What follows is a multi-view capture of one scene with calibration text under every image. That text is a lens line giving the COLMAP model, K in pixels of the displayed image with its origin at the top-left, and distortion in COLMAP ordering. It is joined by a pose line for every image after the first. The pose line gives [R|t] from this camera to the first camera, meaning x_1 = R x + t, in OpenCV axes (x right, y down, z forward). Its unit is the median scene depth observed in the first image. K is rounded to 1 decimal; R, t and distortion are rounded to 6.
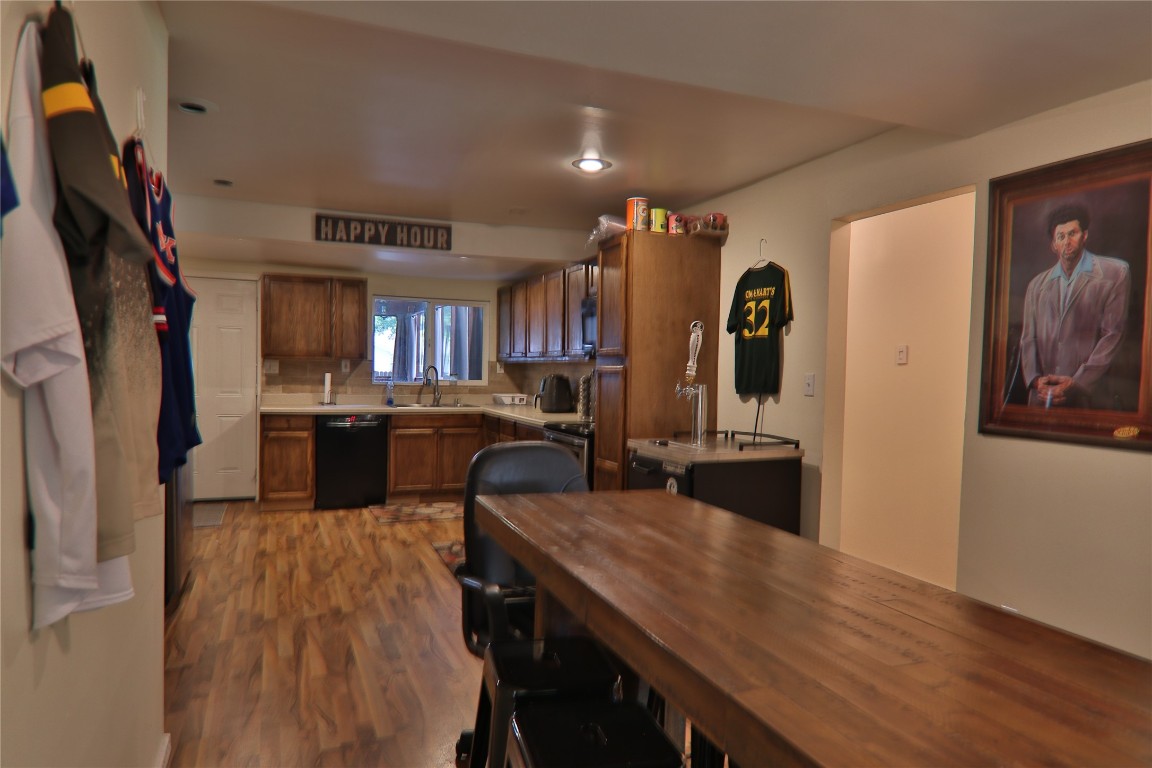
lens RADIAL K [[707.9, 0, 579.8], [0, 707.9, 393.9], [0, 0, 1]] dist [0.002533, -0.016932]
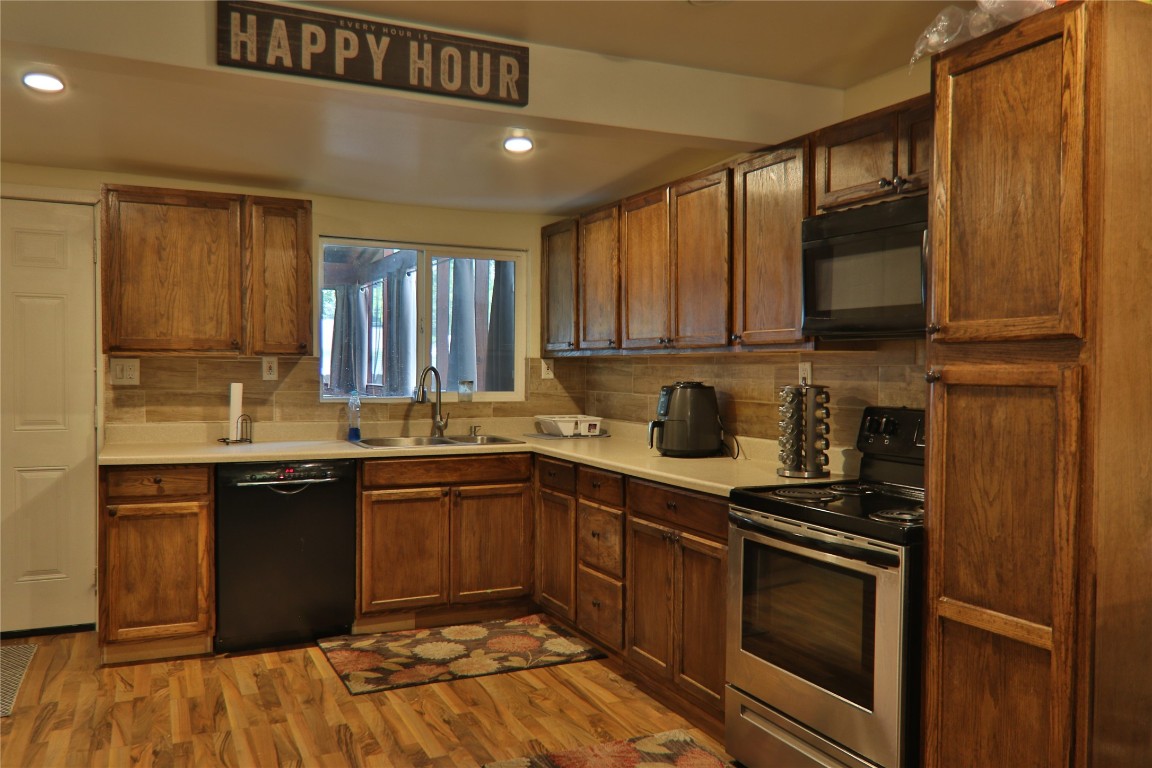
lens RADIAL K [[874.1, 0, 573.3], [0, 874.1, 394.6], [0, 0, 1]] dist [0.013624, -0.022340]
pose [[0.999016, -0.010121, 0.043175, -0.141643], [0.010340, 0.999935, -0.004851, -0.015148], [-0.043123, 0.005293, 0.999056, 0.360126]]
